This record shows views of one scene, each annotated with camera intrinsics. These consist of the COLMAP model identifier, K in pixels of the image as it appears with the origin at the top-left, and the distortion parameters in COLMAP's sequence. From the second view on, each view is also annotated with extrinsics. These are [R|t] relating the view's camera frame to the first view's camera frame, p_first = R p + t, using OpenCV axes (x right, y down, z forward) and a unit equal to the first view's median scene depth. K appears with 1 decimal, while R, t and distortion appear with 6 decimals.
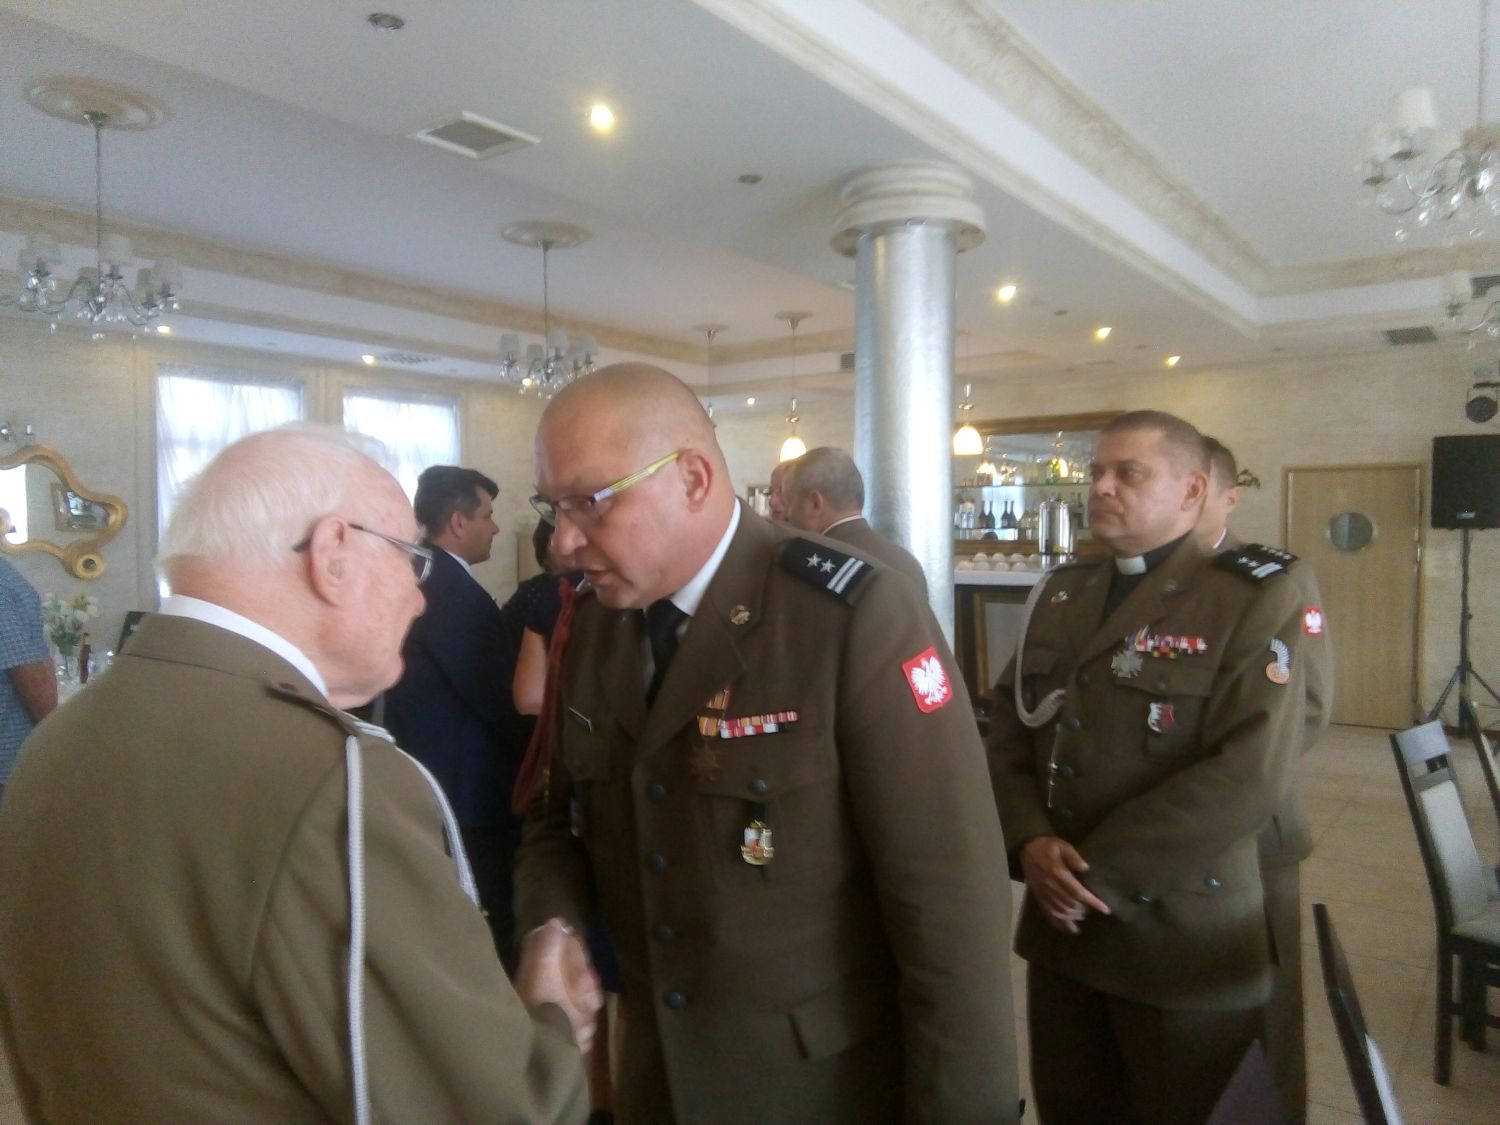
lens RADIAL K [[1148.9, 0, 749.8], [0, 1148.9, 530.6], [0, 0, 1]] dist [0.414869, -0.000184]
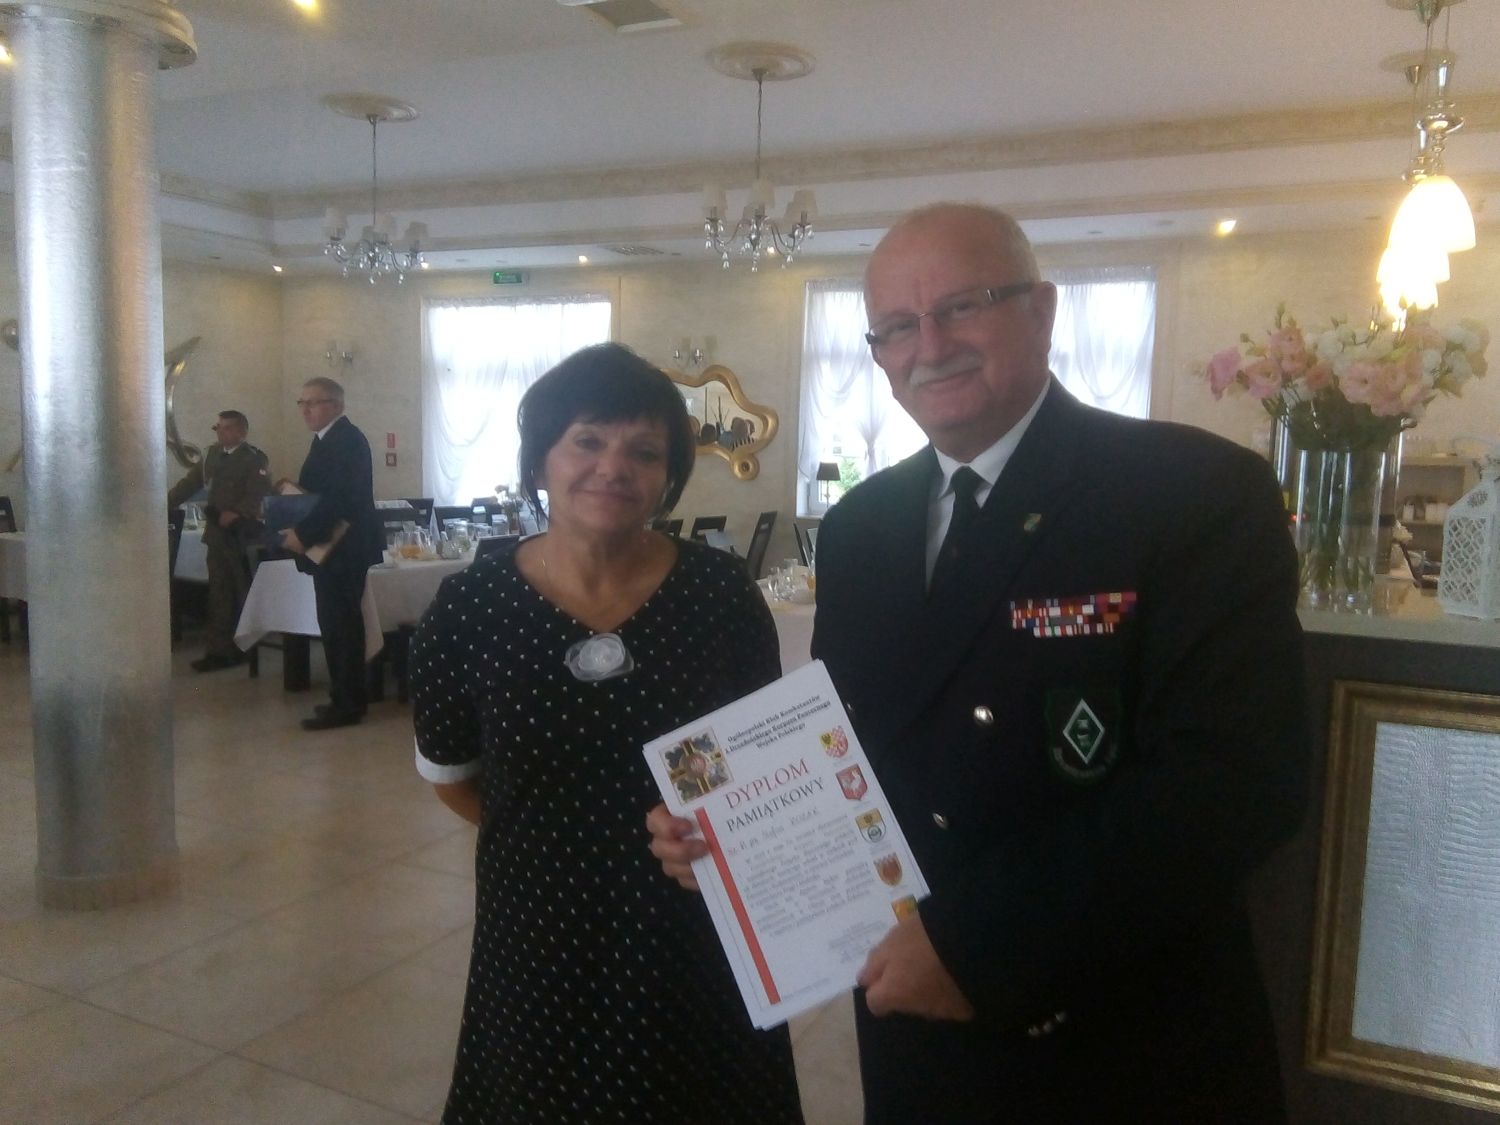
lens RADIAL K [[1172.2, 0, 750.0], [0, 1172.2, 562.5], [0, 0, 1]] dist [0.007834, 0.002546]
pose [[0.278157, 0.118797, -0.953161, 1.456455], [-0.020255, 0.992827, 0.117830, -0.039660], [0.960322, -0.013469, 0.278568, 2.024656]]
